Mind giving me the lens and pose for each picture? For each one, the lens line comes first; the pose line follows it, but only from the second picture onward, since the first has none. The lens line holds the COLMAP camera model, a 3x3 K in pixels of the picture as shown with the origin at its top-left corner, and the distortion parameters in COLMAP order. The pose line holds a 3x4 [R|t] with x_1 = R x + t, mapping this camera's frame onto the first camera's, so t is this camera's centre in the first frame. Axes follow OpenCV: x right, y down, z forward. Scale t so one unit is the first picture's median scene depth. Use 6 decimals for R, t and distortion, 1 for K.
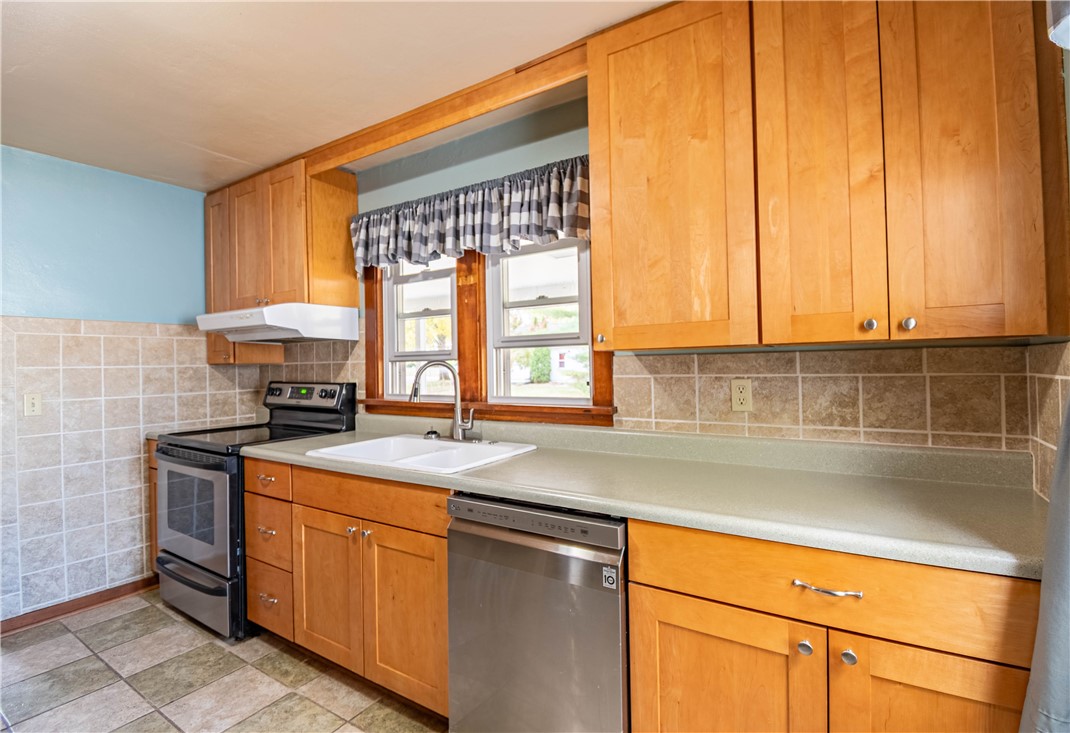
lens RADIAL K [[490.1, 0, 536.4], [0, 490.1, 355.4], [0, 0, 1]] dist [-0.003304, -0.000878]
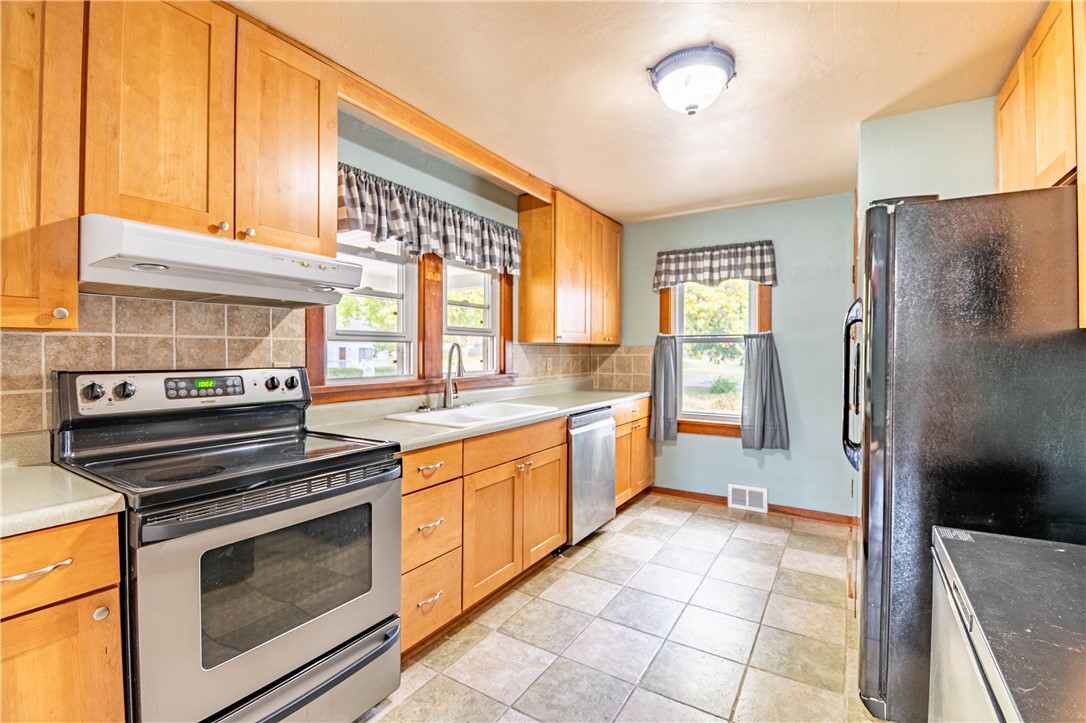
lens RADIAL K [[475.0, 0, 543.0], [0, 475.0, 361.5], [0, 0, 1]] dist [0.000976, -0.009603]
pose [[0.002241, 0.001710, 0.999996, -1.556350], [-0.013835, 0.999903, -0.001678, 0.062011], [-0.999902, -0.013831, 0.002264, 0.870802]]
